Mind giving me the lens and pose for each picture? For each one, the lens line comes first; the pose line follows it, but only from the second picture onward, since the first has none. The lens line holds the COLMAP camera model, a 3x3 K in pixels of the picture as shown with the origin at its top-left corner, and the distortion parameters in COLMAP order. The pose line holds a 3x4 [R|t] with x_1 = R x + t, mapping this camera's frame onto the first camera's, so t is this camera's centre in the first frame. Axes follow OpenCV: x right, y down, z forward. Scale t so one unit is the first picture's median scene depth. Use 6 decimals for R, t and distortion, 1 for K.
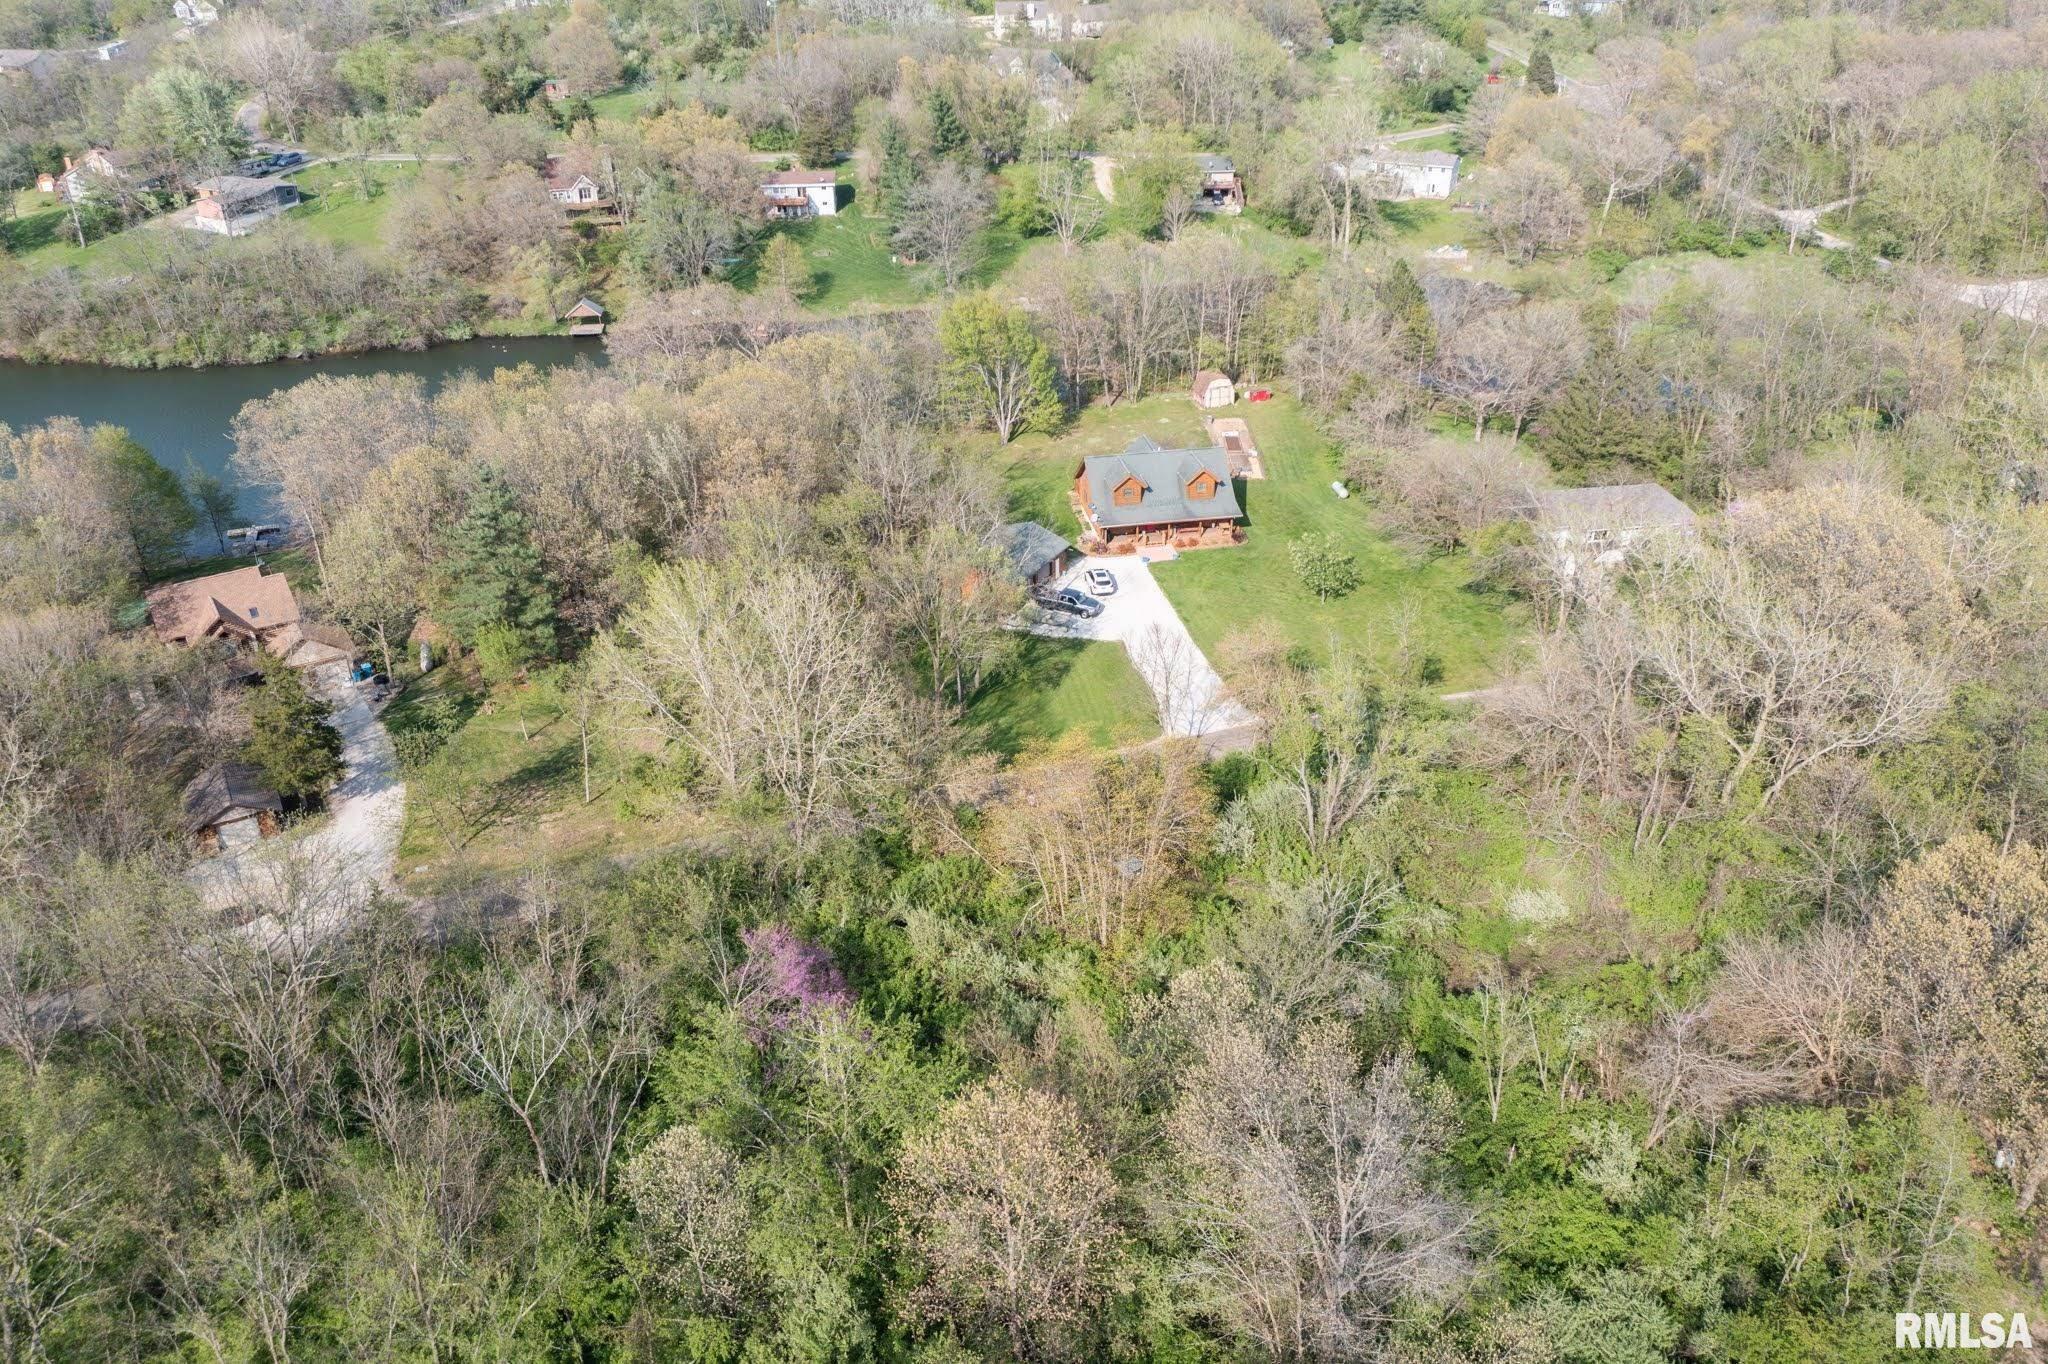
lens RADIAL K [[1596.1, 0, 1024.0], [0, 1596.1, 682.0], [0, 0, 1]] dist [0.010736, 0.001081]
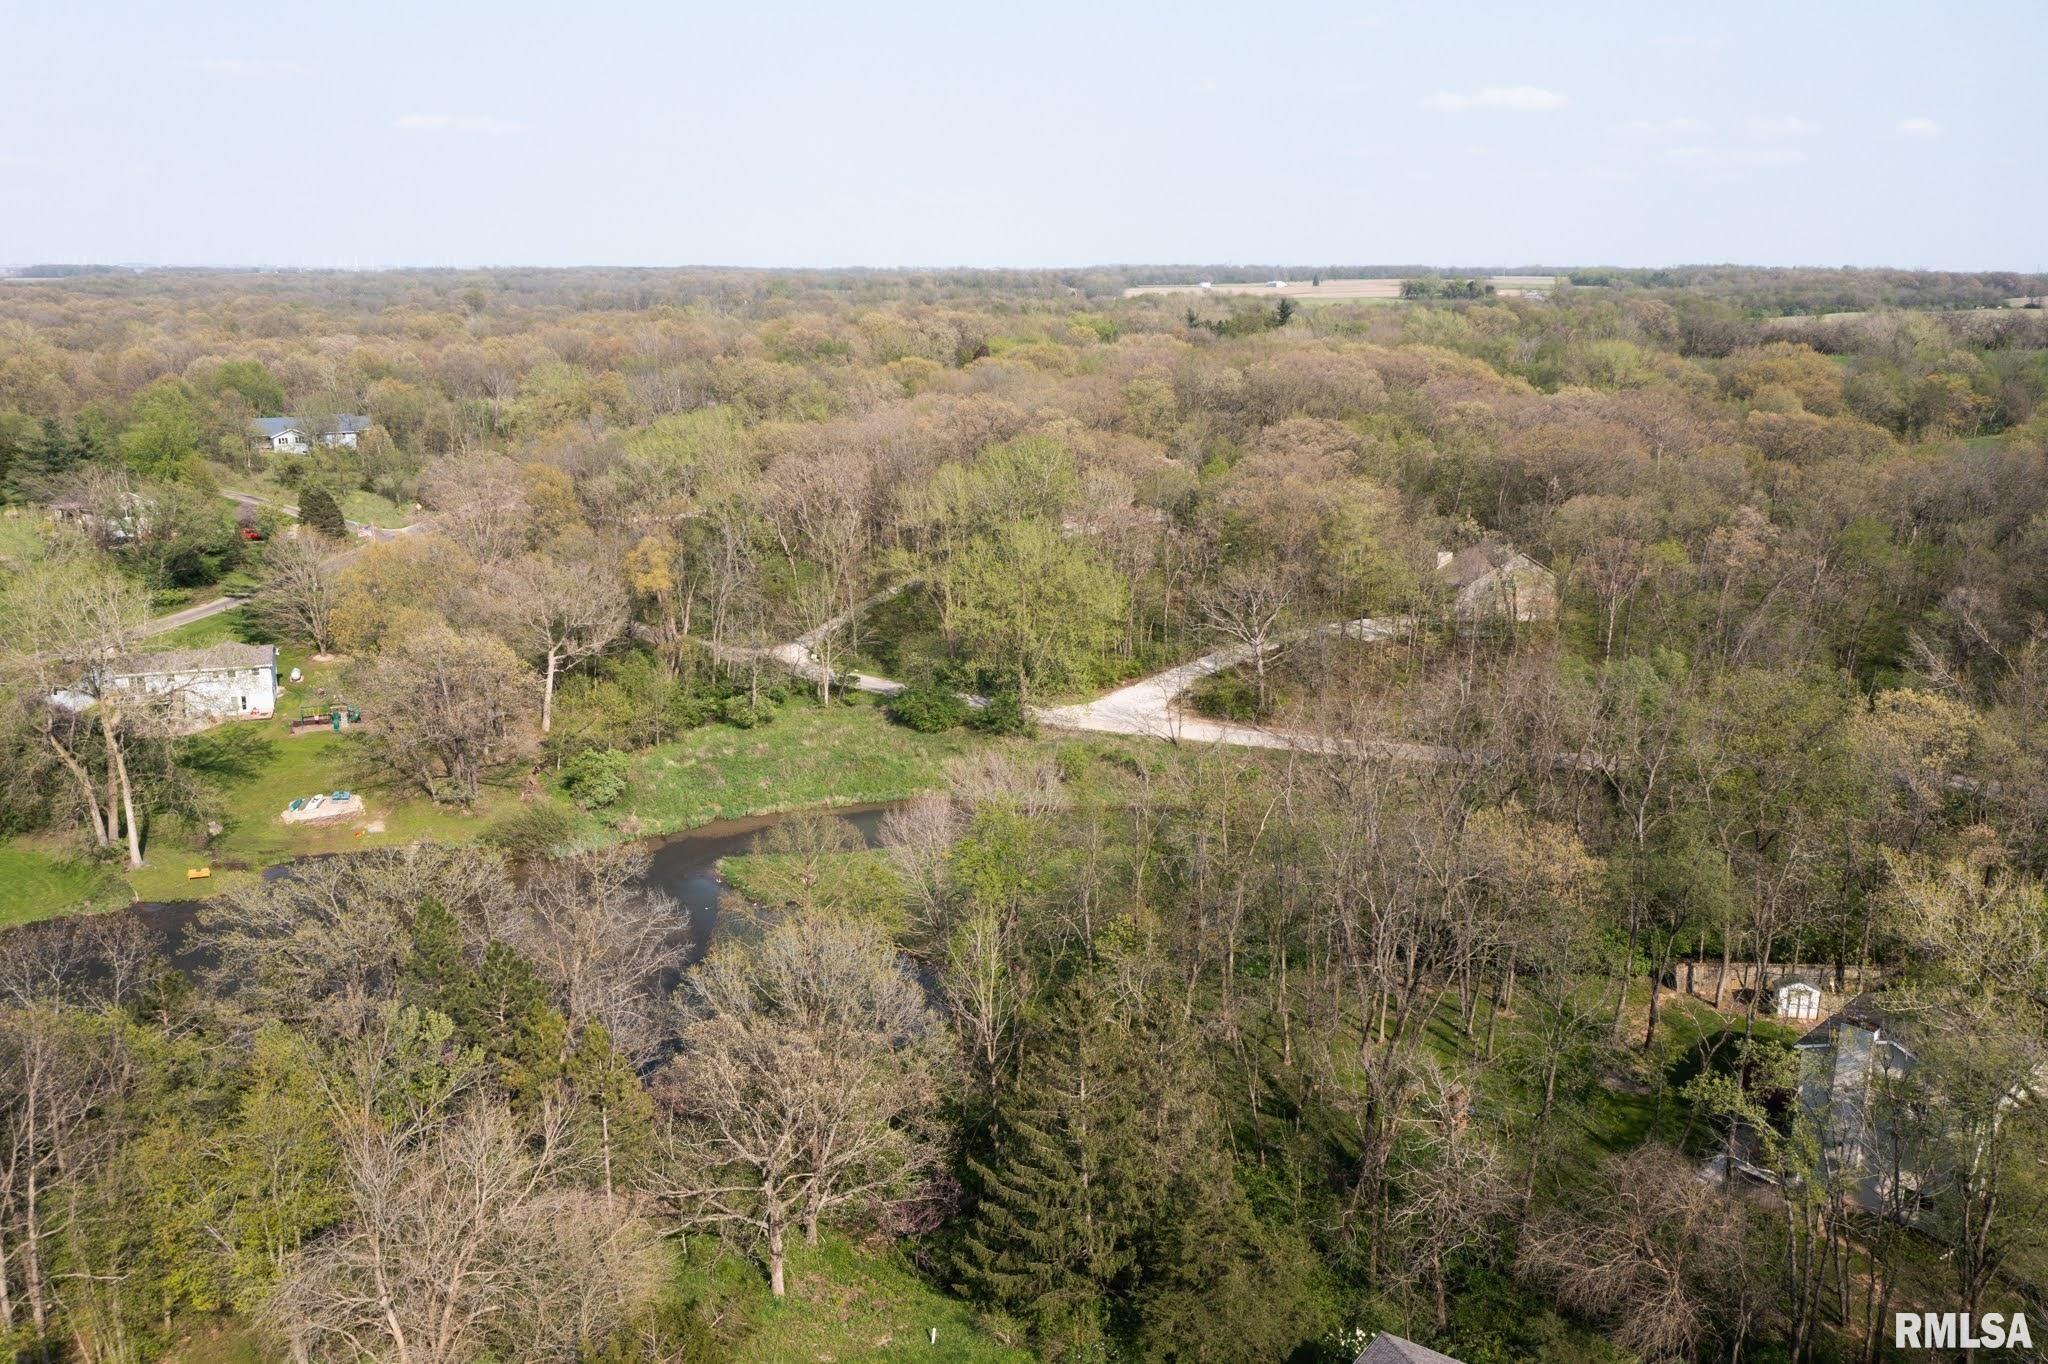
lens RADIAL K [[1596.1, 0, 1024.0], [0, 1596.1, 682.0], [0, 0, 1]] dist [0.010736, 0.001081]
pose [[0.699578, -0.156475, 0.697213, 0.057846], [0.345995, 0.927895, -0.138922, -0.149830], [-0.625202, 0.338419, 0.703274, 0.452376]]
